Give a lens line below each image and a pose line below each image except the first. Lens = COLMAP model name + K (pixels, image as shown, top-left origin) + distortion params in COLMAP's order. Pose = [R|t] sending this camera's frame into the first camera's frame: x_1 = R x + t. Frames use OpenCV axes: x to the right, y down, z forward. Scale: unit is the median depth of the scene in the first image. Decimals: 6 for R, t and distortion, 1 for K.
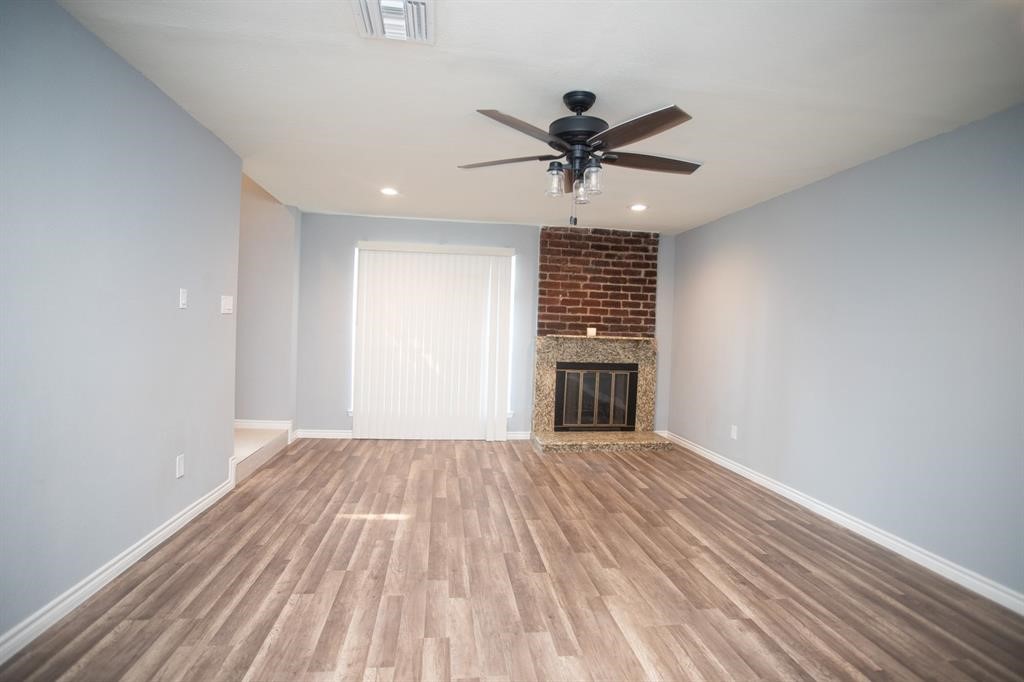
lens RADIAL K [[497.4, 0, 513.6], [0, 497.4, 335.1], [0, 0, 1]] dist [-0.078171, 0.032846]
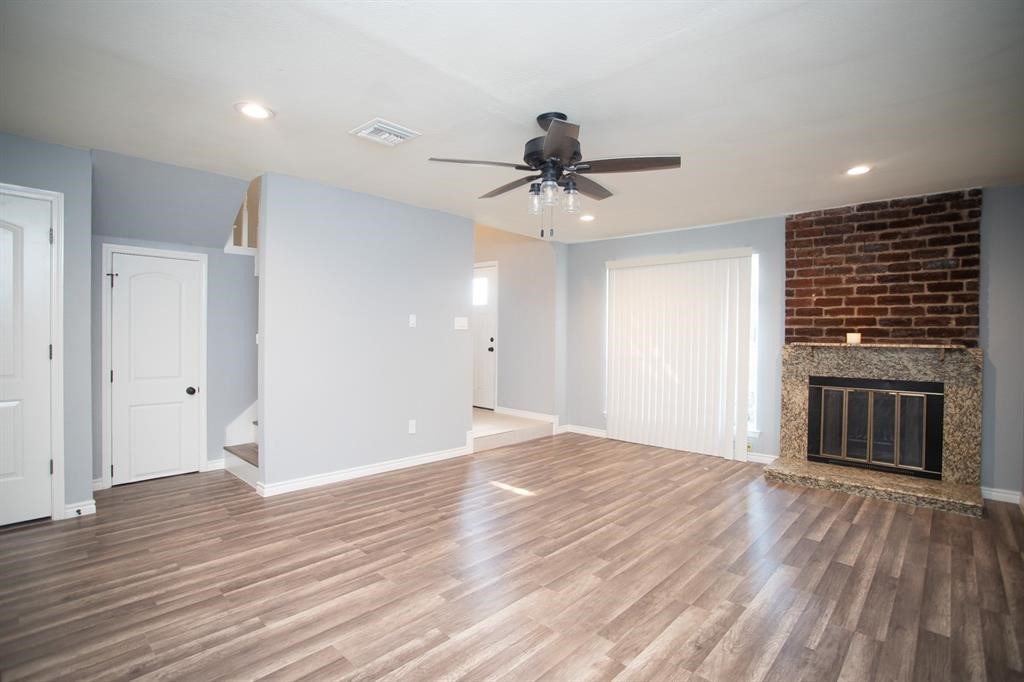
lens RADIAL K [[497.4, 0, 513.6], [0, 497.4, 335.1], [0, 0, 1]] dist [-0.078171, 0.032846]
pose [[0.633232, -0.025923, -0.773528, 0.397742], [0.000859, 0.999462, -0.032791, 0.012423], [0.773962, 0.020100, 0.632913, 0.113026]]
